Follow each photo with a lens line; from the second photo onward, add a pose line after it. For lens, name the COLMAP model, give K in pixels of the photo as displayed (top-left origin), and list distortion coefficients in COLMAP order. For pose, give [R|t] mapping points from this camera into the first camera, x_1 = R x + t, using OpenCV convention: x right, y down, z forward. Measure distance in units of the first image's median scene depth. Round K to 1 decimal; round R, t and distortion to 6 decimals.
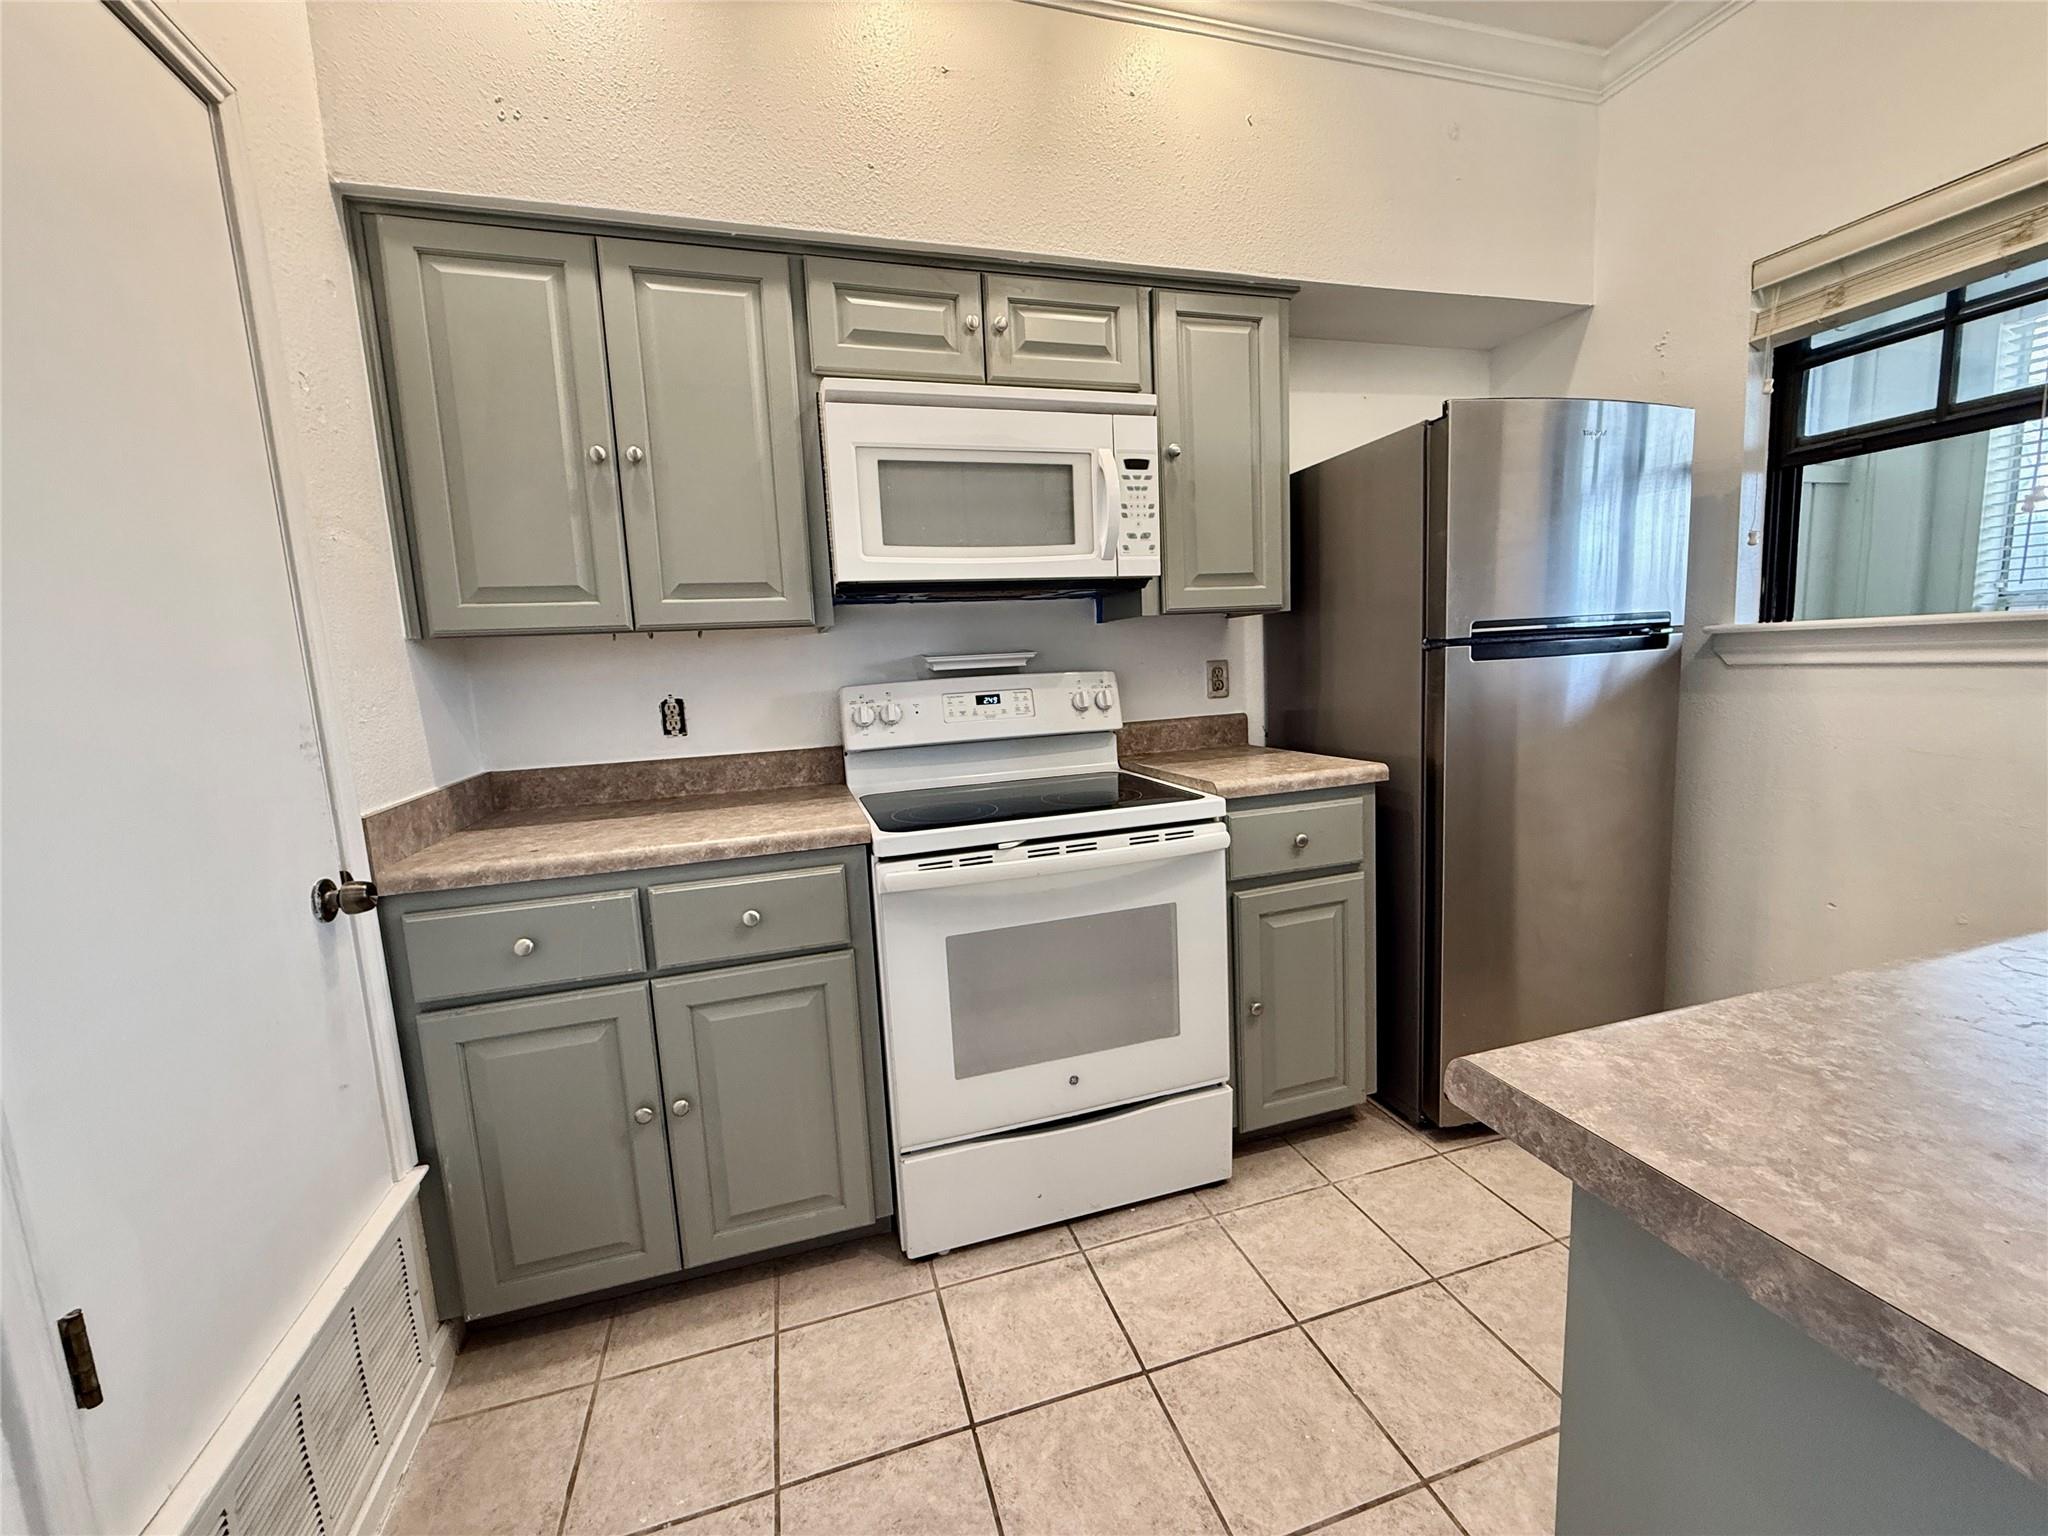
lens RADIAL K [[815.3, 0, 1019.1], [0, 815.3, 766.4], [0, 0, 1]] dist [-0.000052, -0.000224]
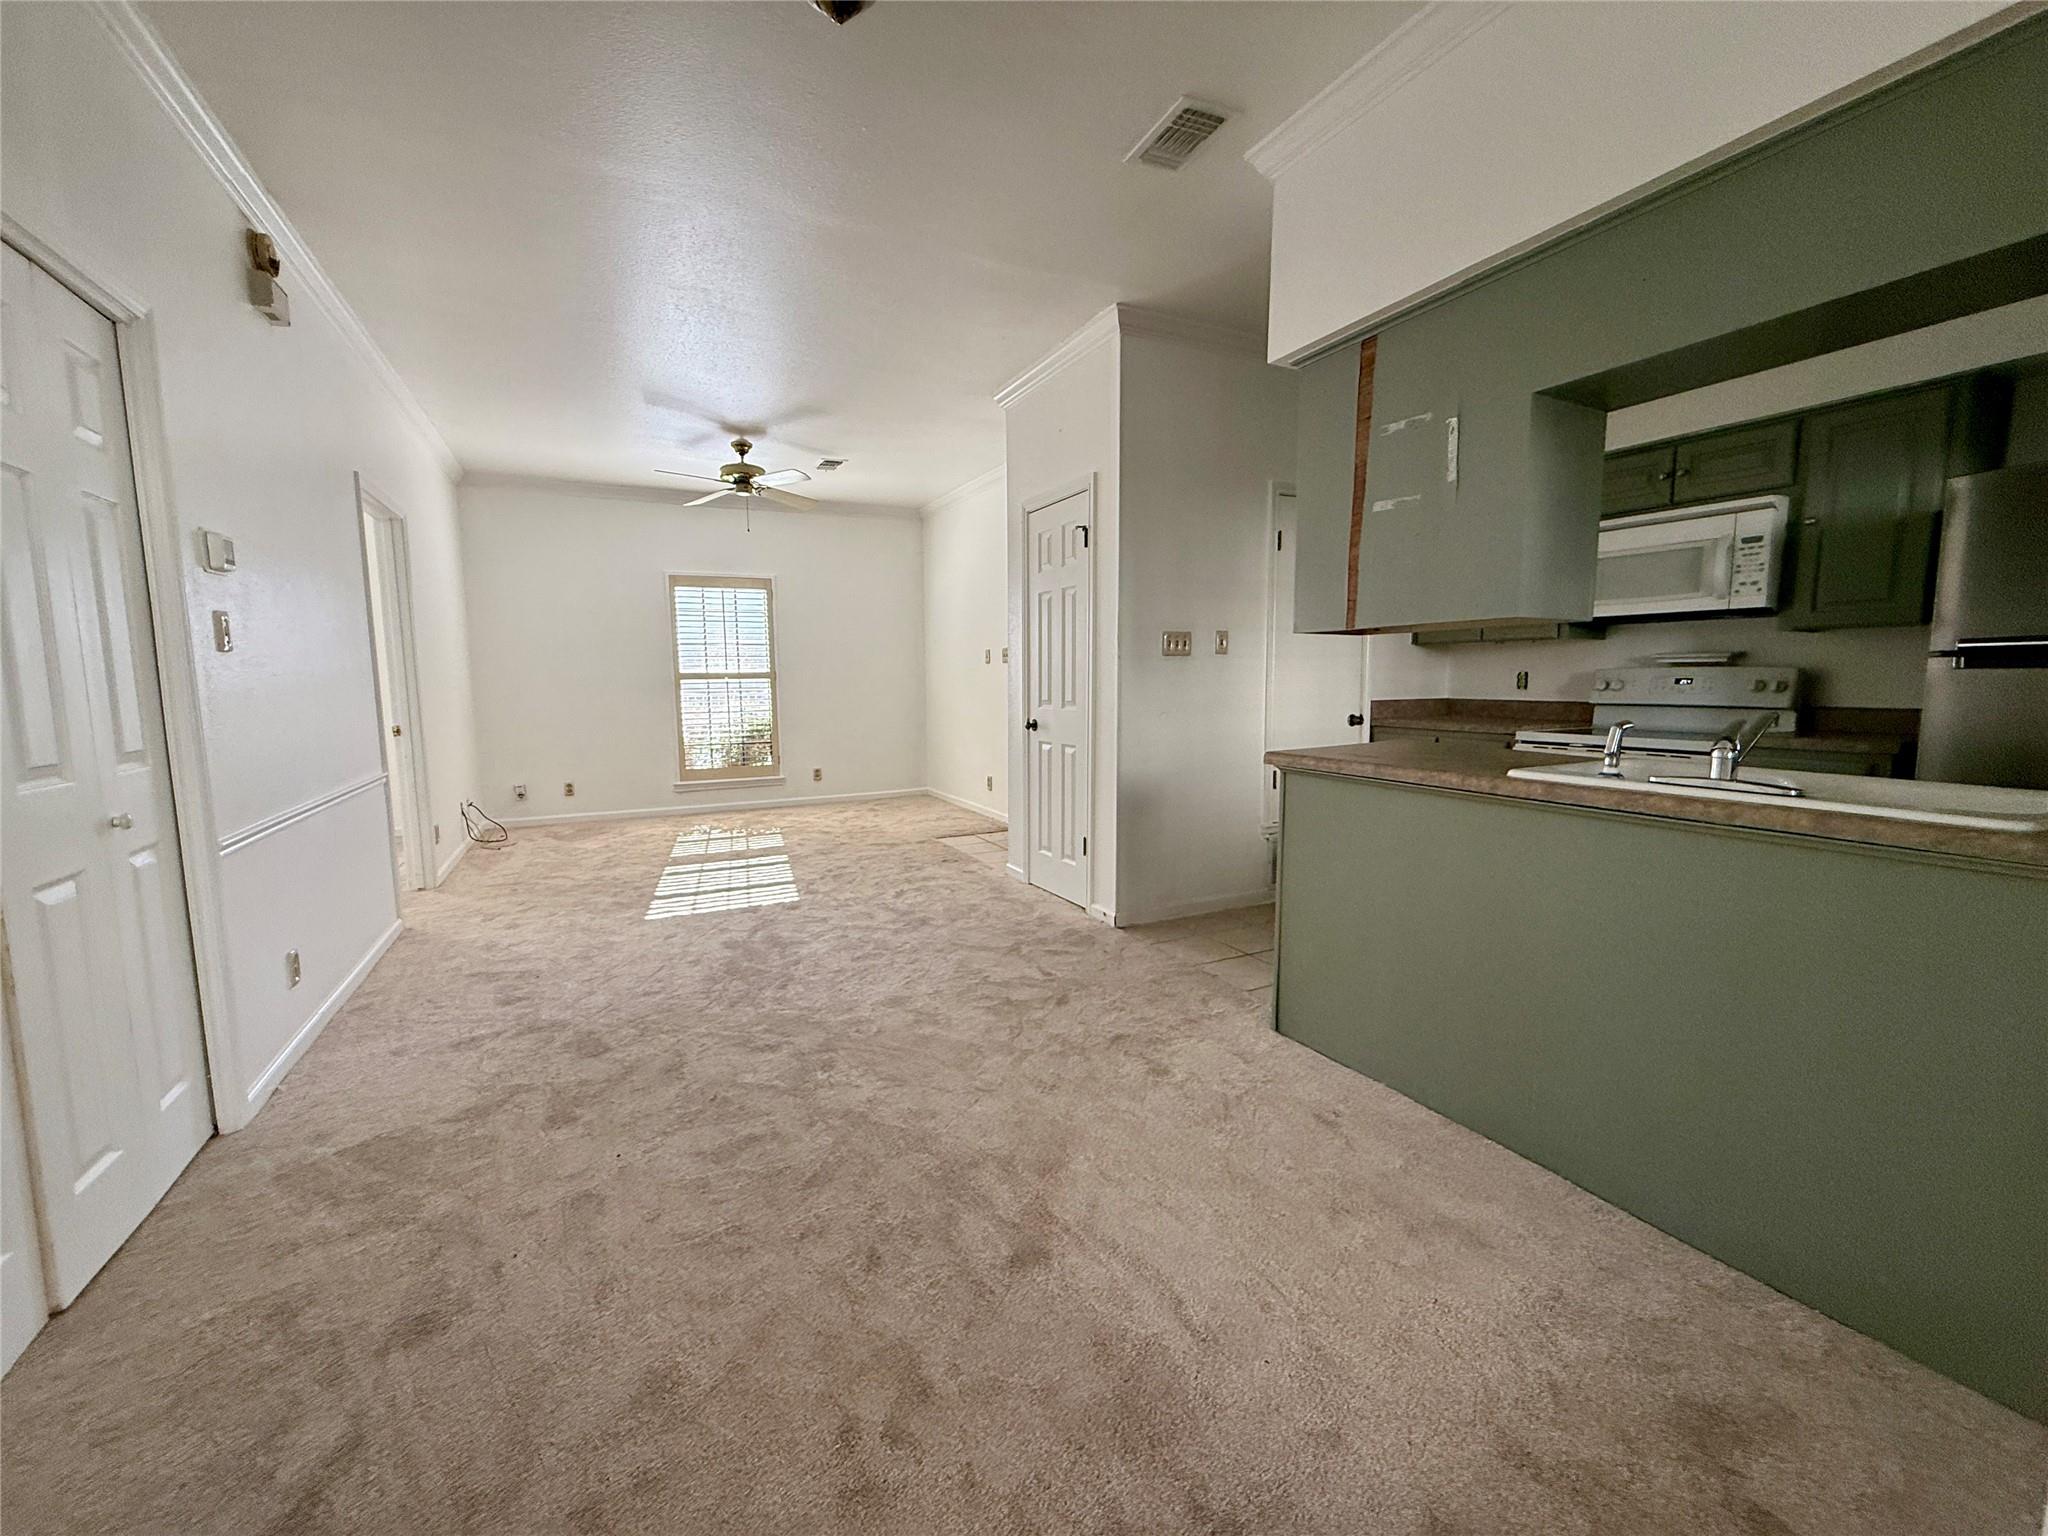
lens RADIAL K [[815.5, 0, 1016.9], [0, 815.5, 763.3], [0, 0, 1]] dist [0.000548, -0.000520]
pose [[0.165492, 0.153116, -0.974253, 1.576111], [-0.132802, 0.982337, 0.131828, 0.048962], [0.977229, 0.107566, 0.182903, -0.694549]]
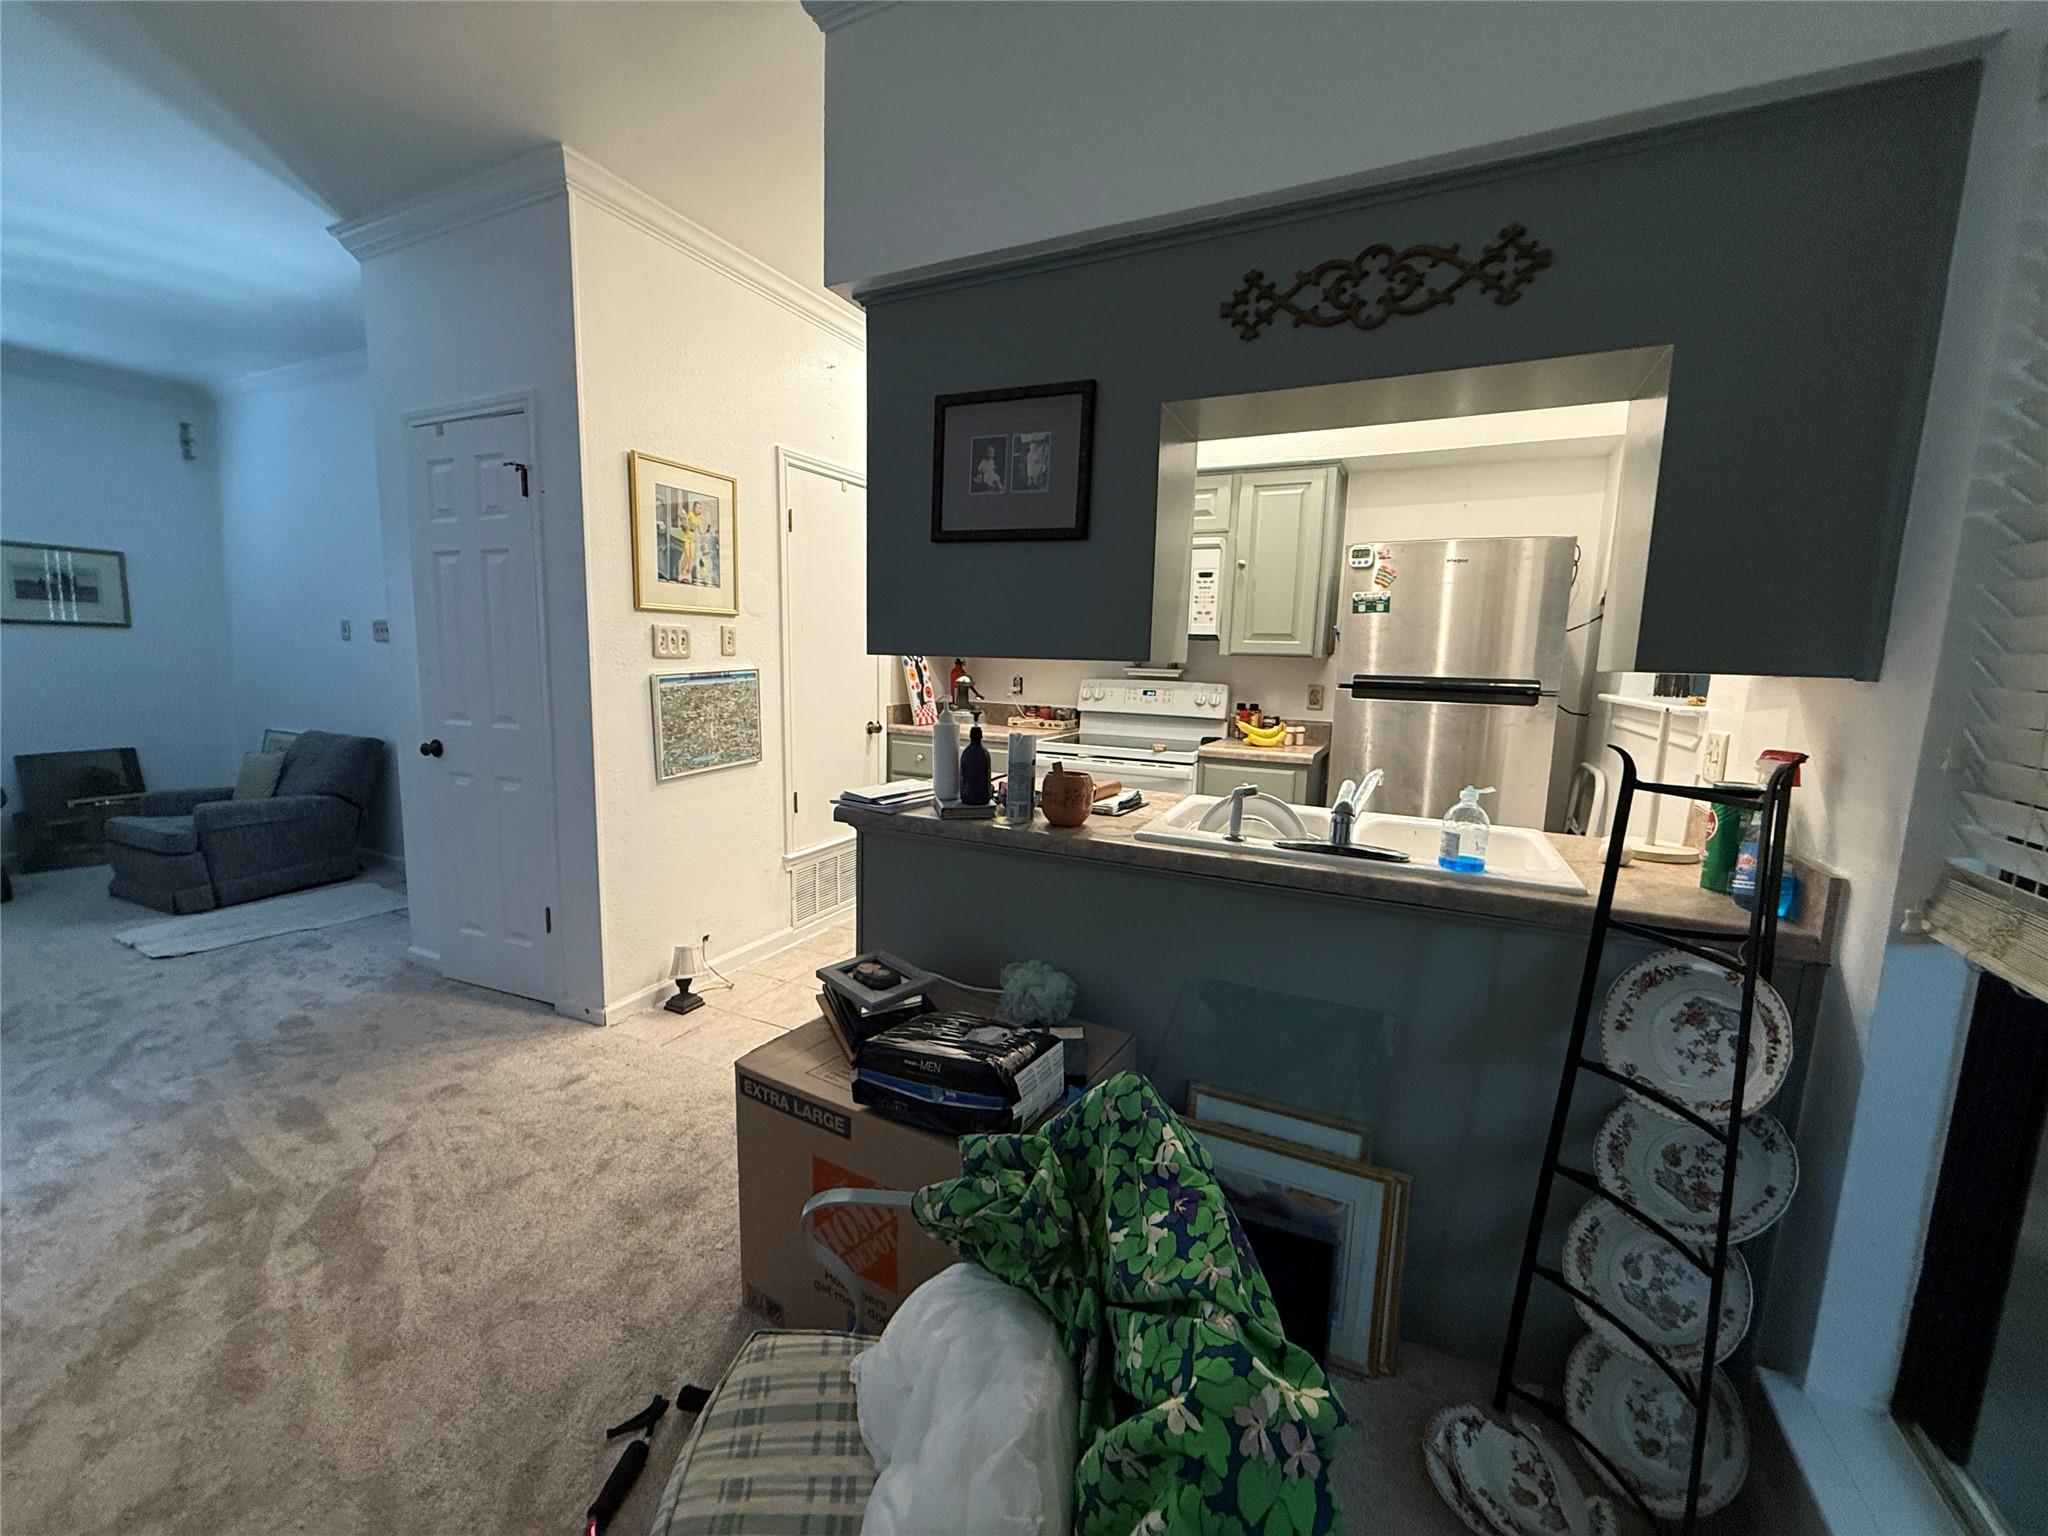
lens RADIAL K [[823.4, 0, 1016.5], [0, 823.4, 763.8], [0, 0, 1]] dist [-0.002359, -0.000123]
pose [[0.727401, 0.160427, -0.667196, 1.171248], [-0.153088, 0.985722, 0.070114, -0.009499], [0.668918, 0.051139, 0.741575, -0.676143]]
